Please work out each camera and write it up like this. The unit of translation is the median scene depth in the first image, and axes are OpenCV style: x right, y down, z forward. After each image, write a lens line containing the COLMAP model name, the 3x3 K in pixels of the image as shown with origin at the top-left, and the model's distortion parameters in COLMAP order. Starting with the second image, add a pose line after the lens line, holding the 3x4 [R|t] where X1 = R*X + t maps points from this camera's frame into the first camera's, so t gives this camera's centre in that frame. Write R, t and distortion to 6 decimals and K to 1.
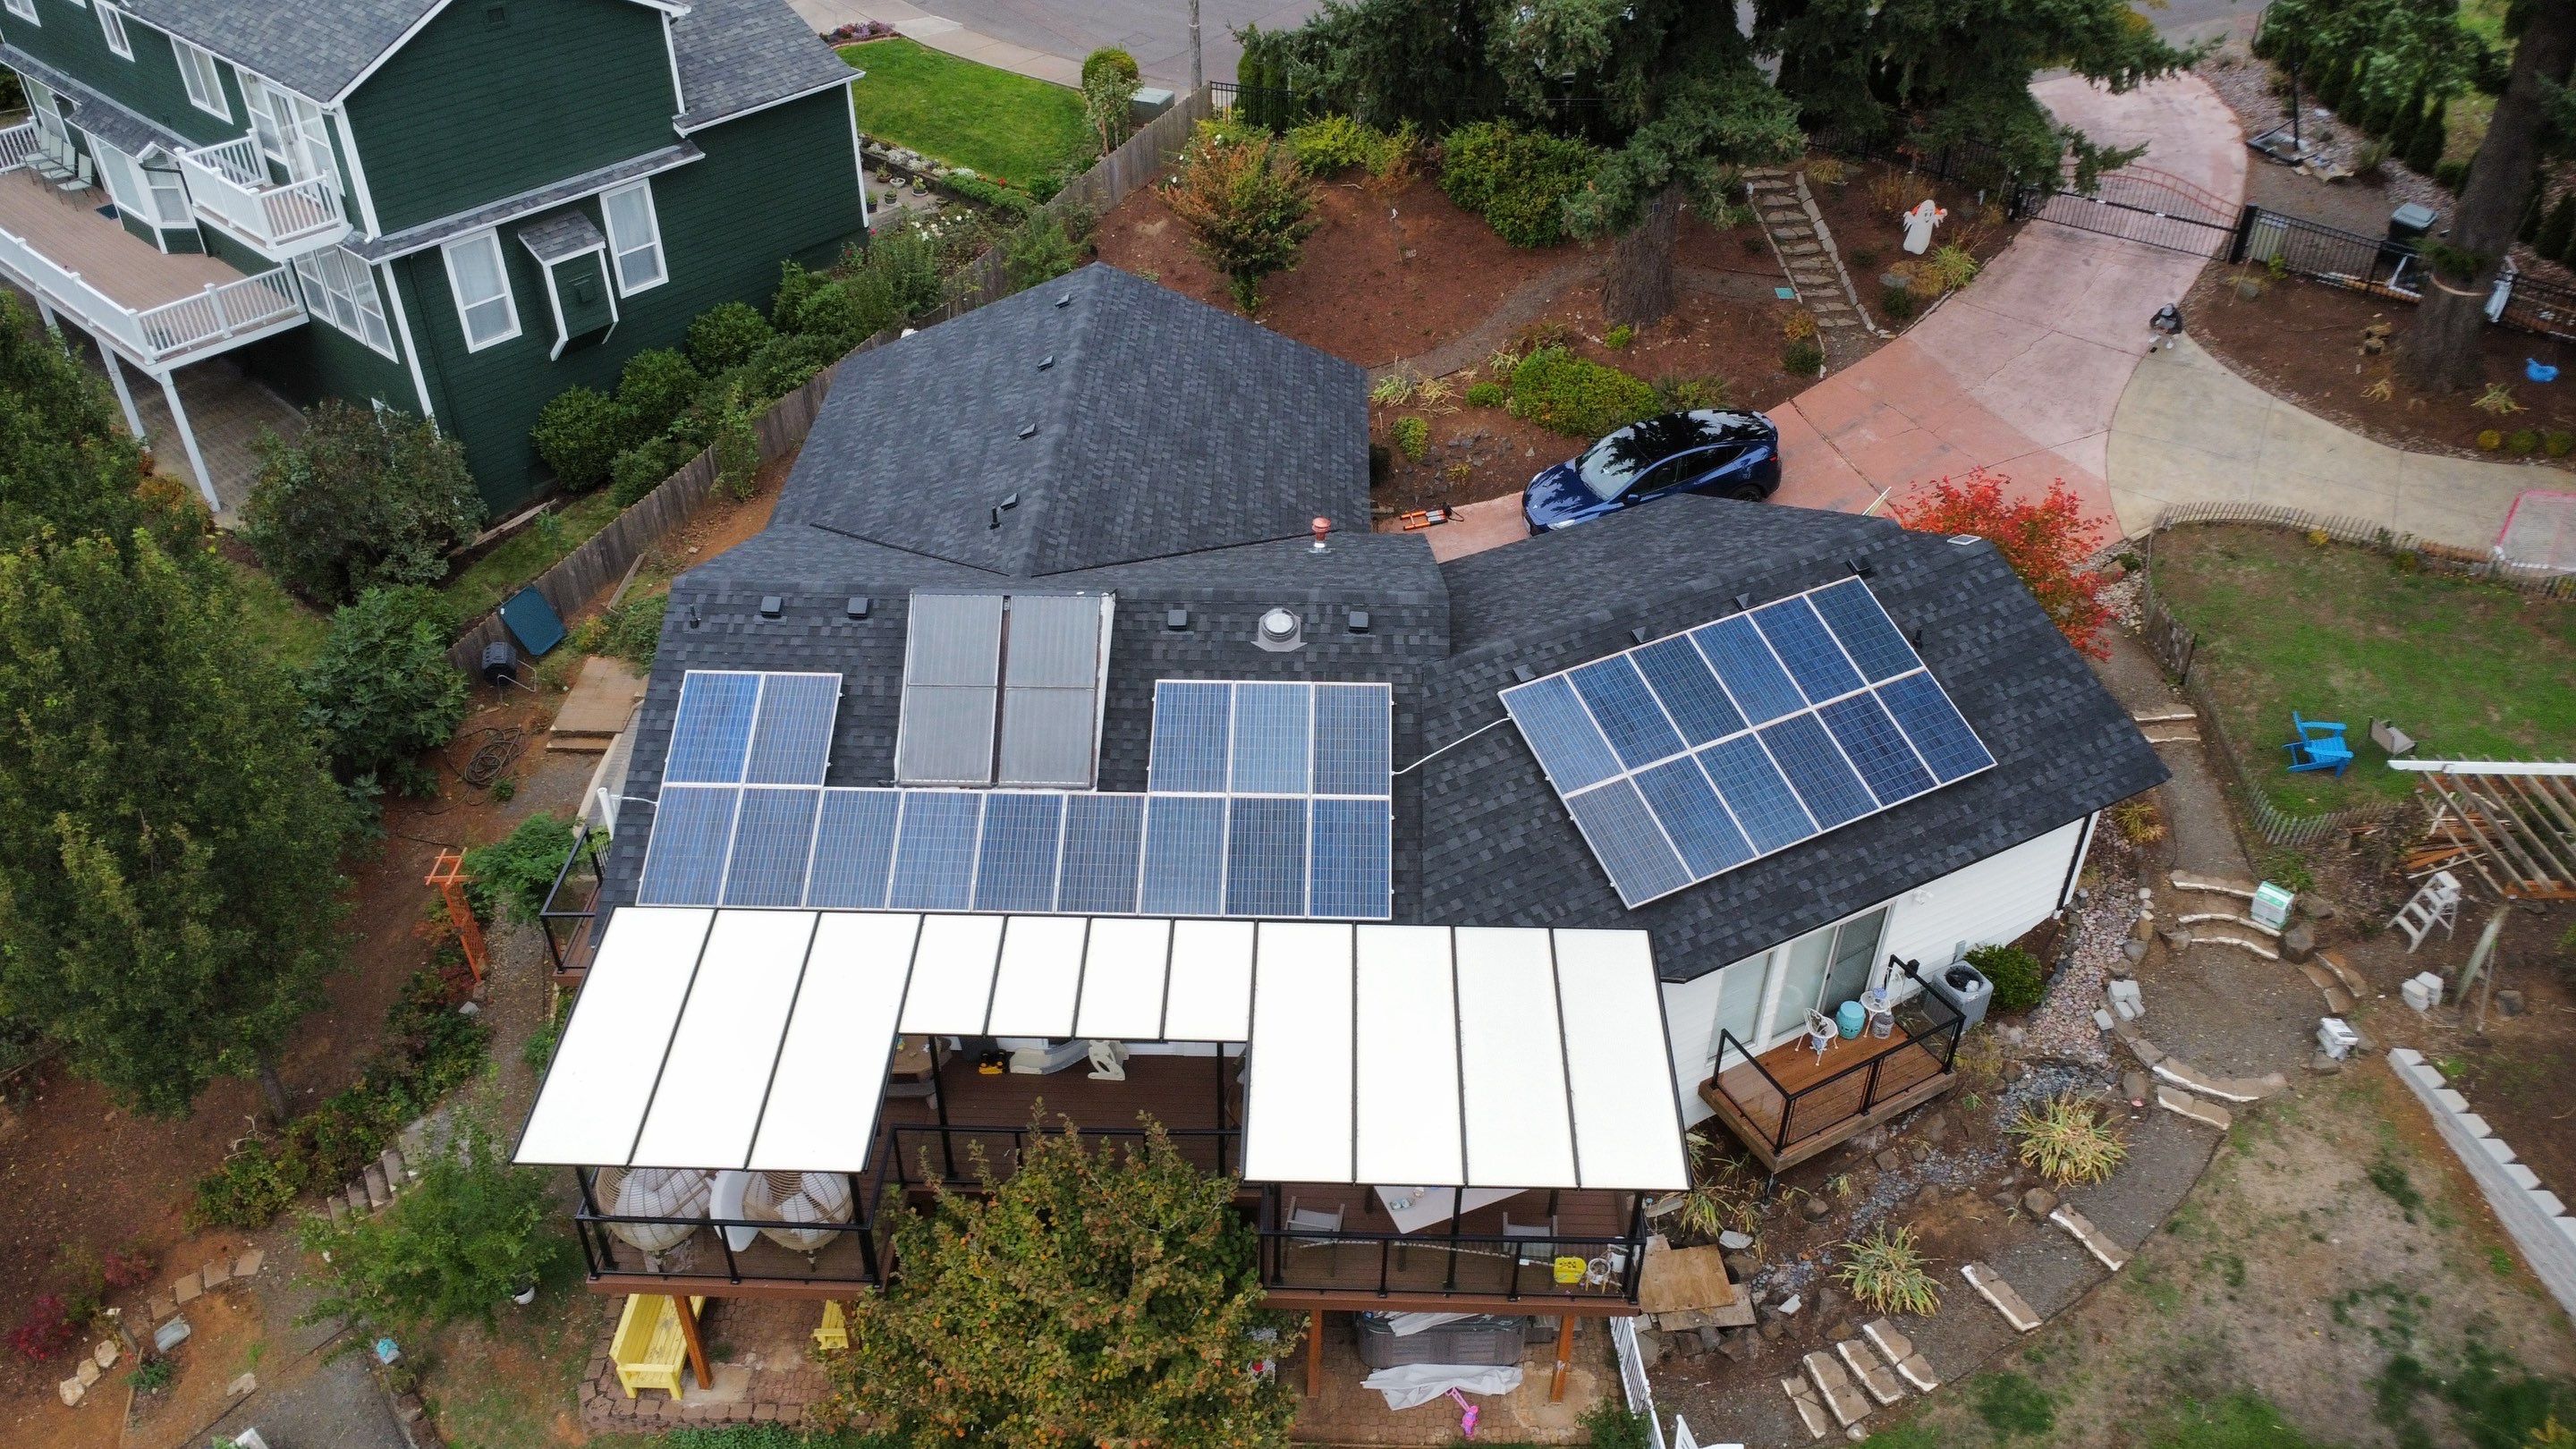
lens RADIAL K [[1940.7, 0, 1288.2], [0, 1940.7, 708.5], [0, 0, 1]] dist [0.009114, -0.011772]
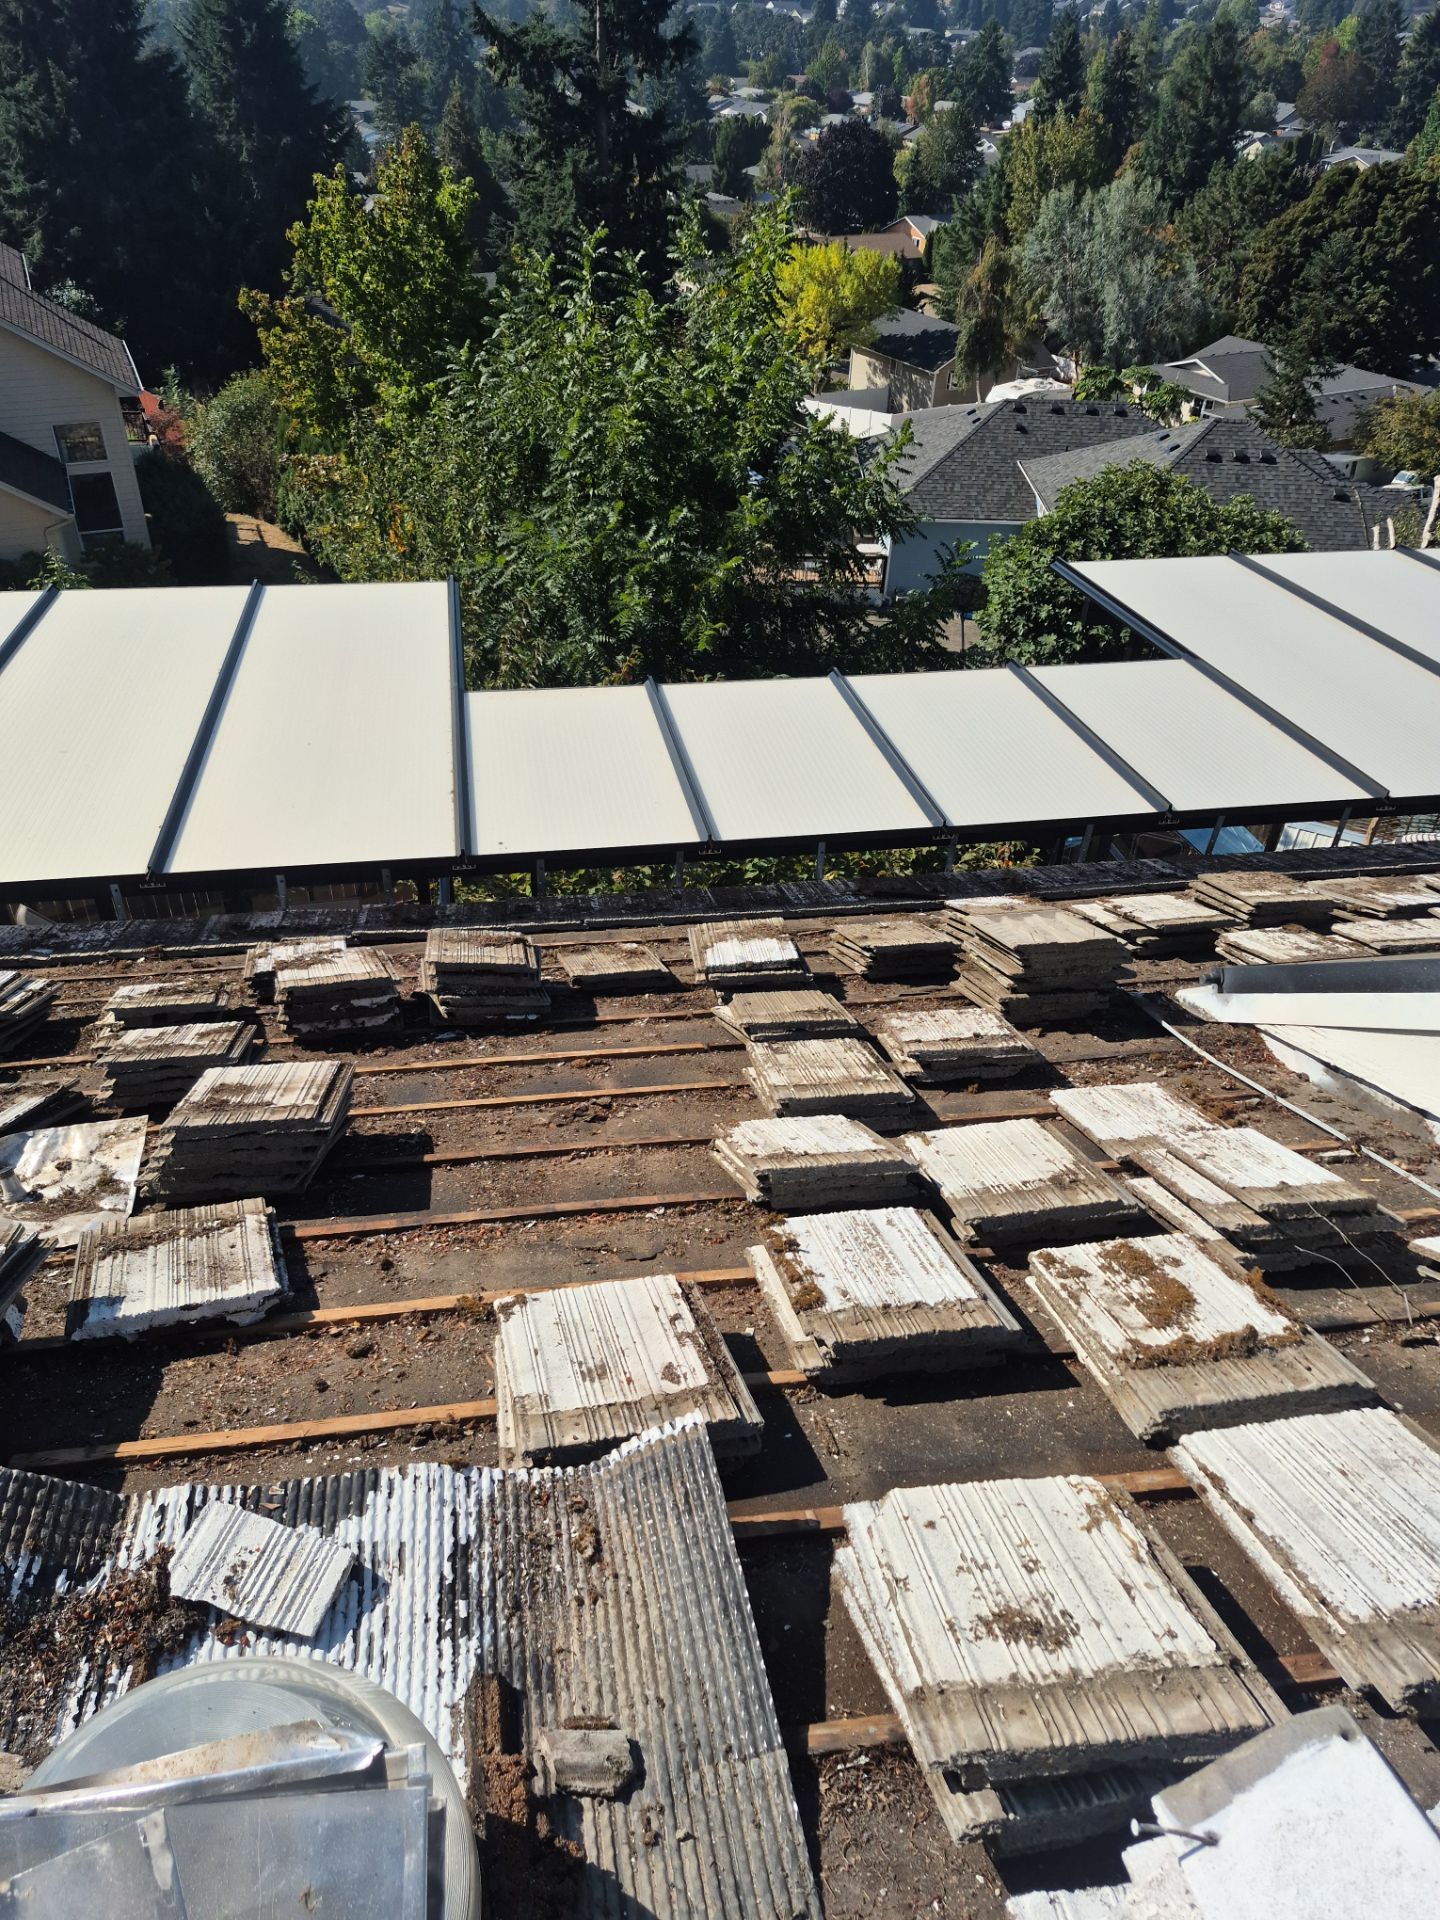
lens RADIAL K [[1336.0, 0, 699.7], [0, 1336.0, 962.2], [0, 0, 1]] dist [0.005694, -0.004040]
pose [[-0.981550, 0.085516, -0.171016, -0.013008], [-0.137081, 0.308802, 0.941196, -0.080569], [0.133297, 0.947274, -0.291382, 0.885377]]
